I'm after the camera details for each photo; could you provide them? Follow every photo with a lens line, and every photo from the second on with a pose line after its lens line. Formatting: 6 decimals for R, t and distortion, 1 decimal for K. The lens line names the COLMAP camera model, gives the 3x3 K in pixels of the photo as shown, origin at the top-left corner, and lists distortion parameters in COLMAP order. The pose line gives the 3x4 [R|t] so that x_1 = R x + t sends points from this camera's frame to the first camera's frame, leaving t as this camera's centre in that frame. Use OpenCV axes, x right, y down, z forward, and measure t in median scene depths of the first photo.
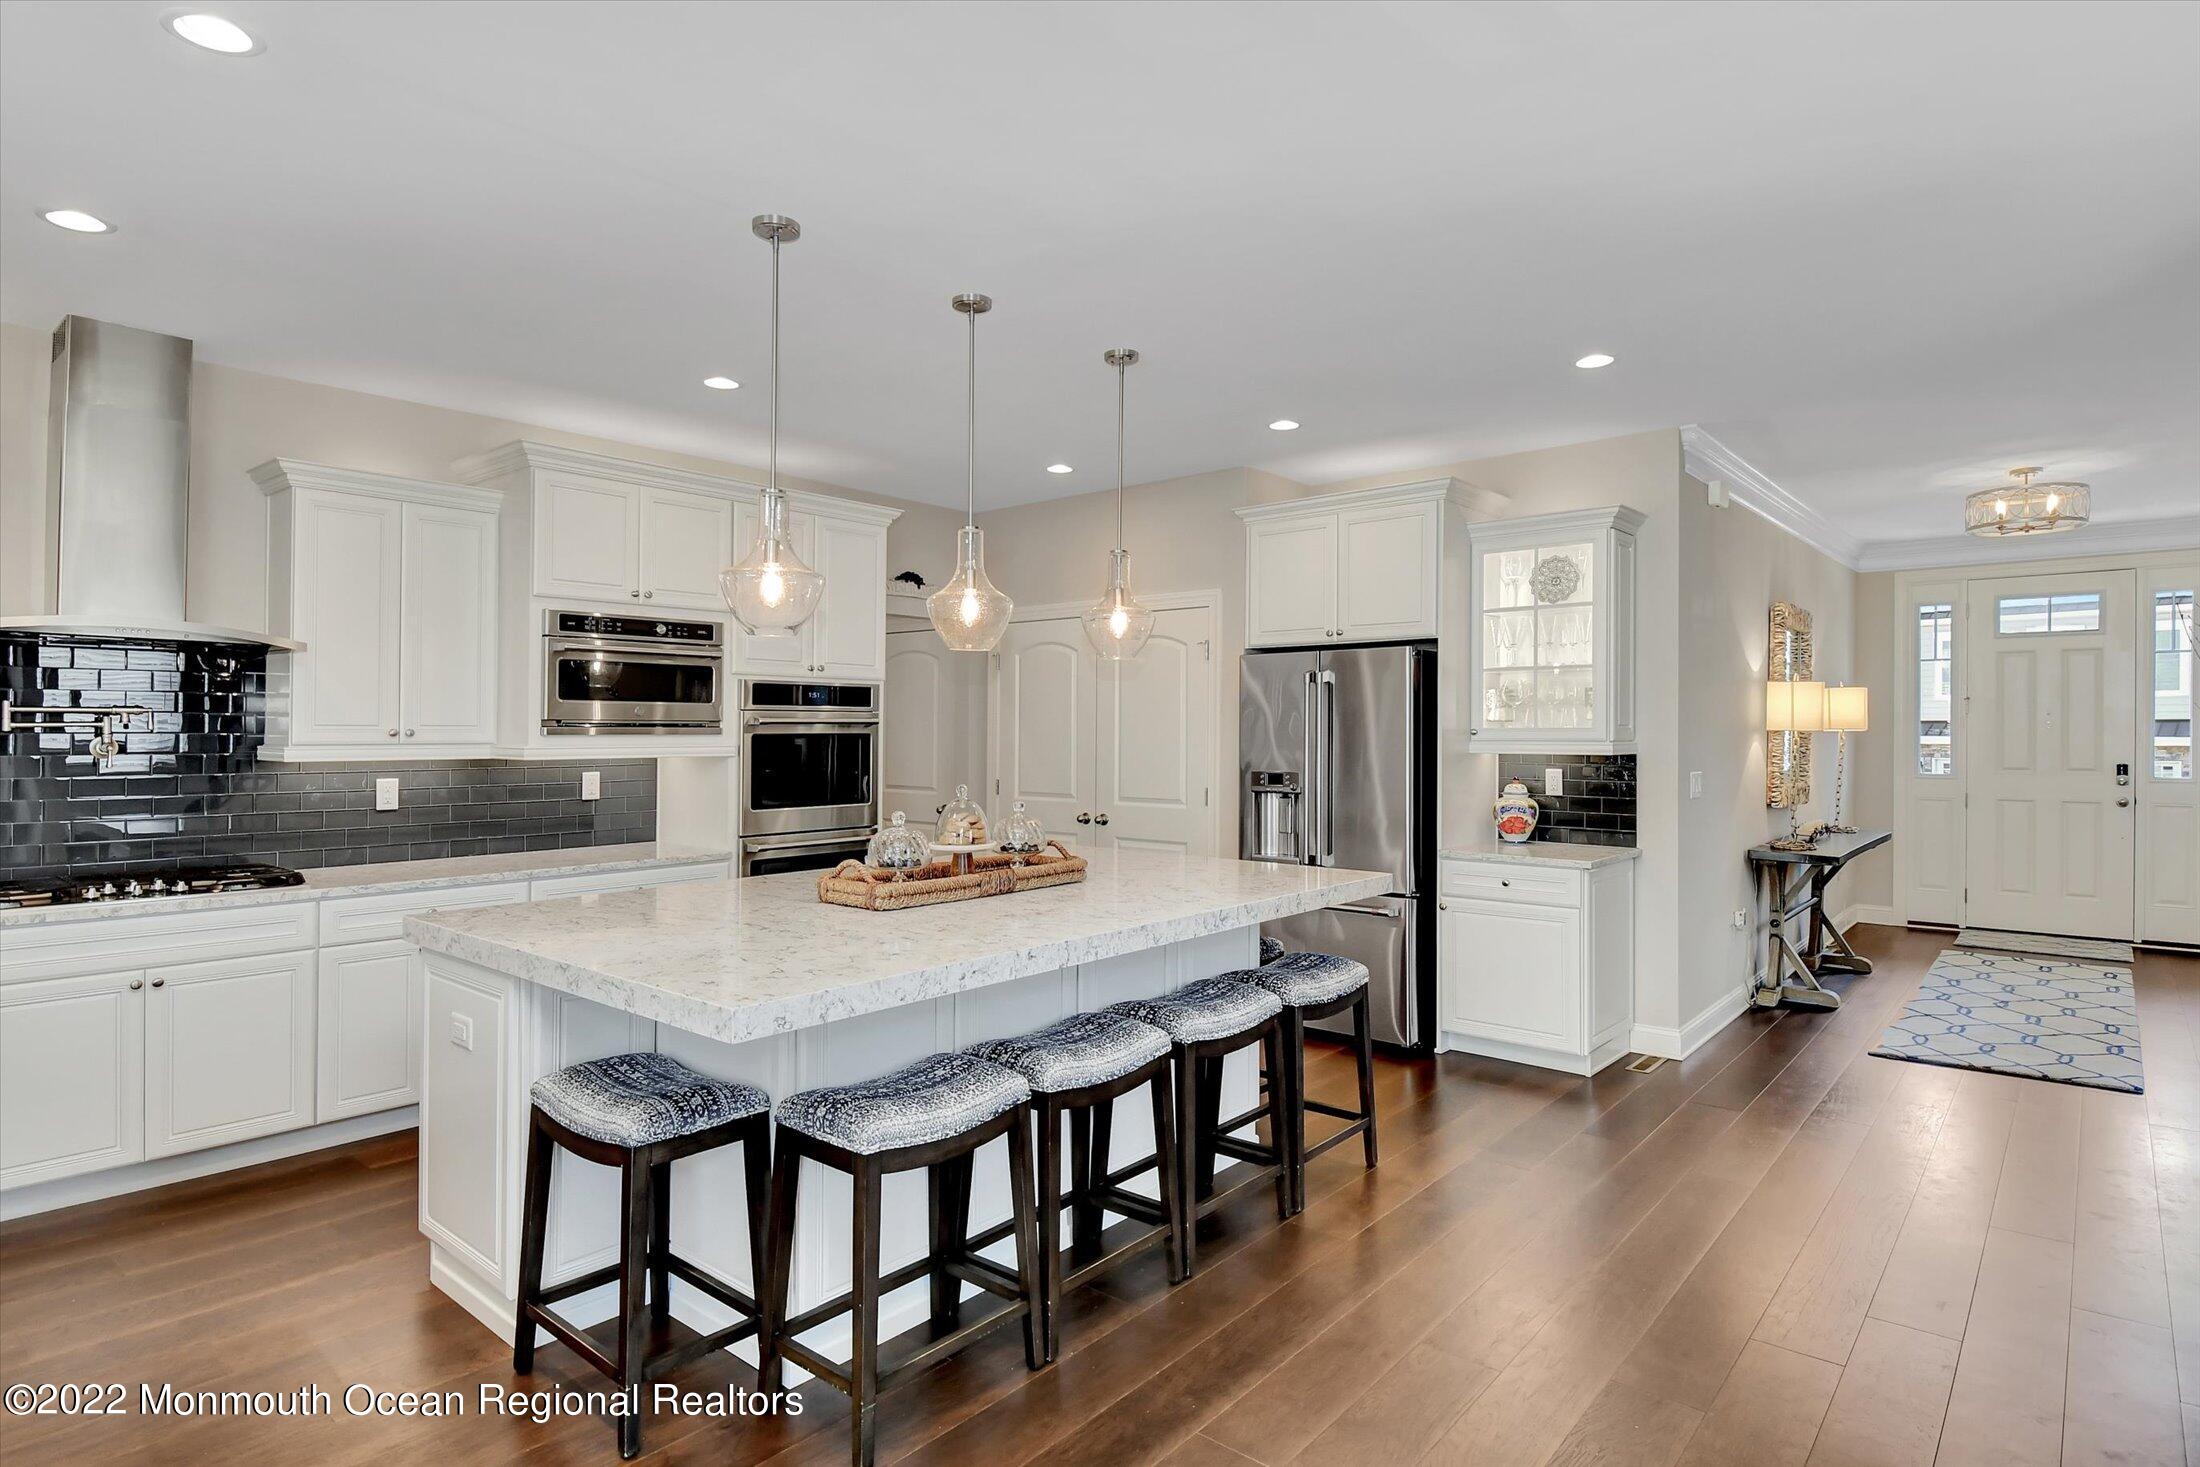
lens RADIAL K [[1148.6, 0, 1117.2], [0, 1148.6, 720.8], [0, 0, 1]] dist [0.012705, -0.000749]
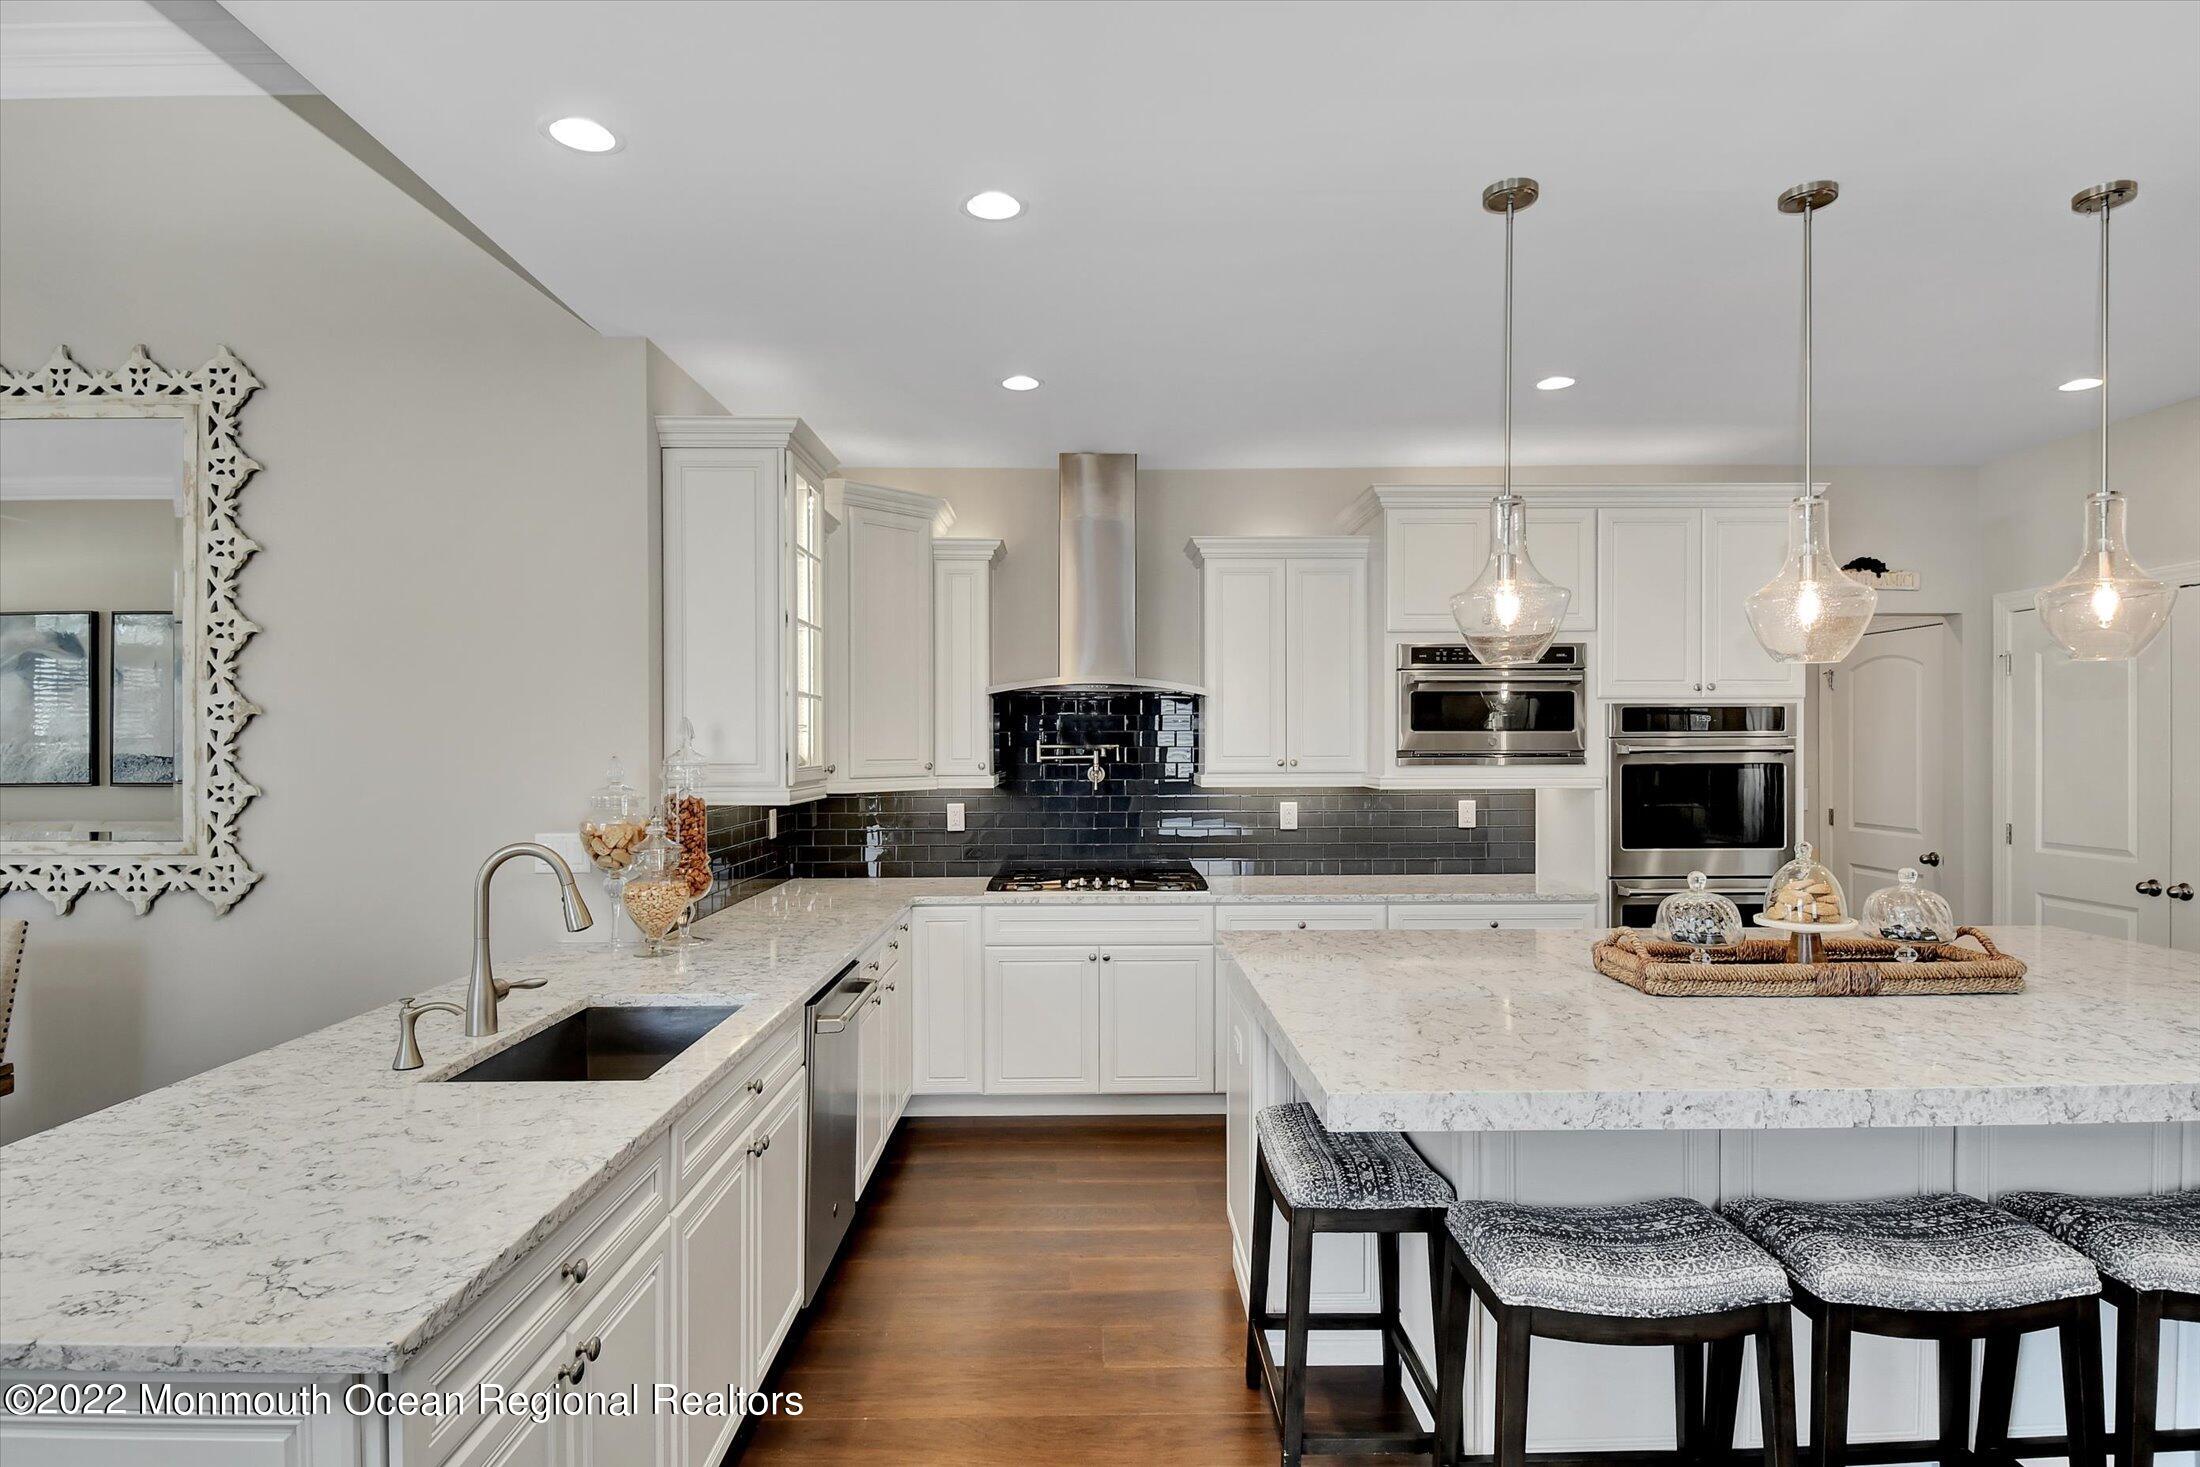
lens RADIAL K [[1133.8, 0, 1124.6], [0, 1133.8, 748.5], [0, 0, 1]] dist [0.017836, -0.025706]
pose [[0.659629, -0.001562, -0.751589, 0.096721], [0.009736, 0.999932, 0.006467, -0.010768], [0.751528, -0.011583, 0.659599, 0.126816]]
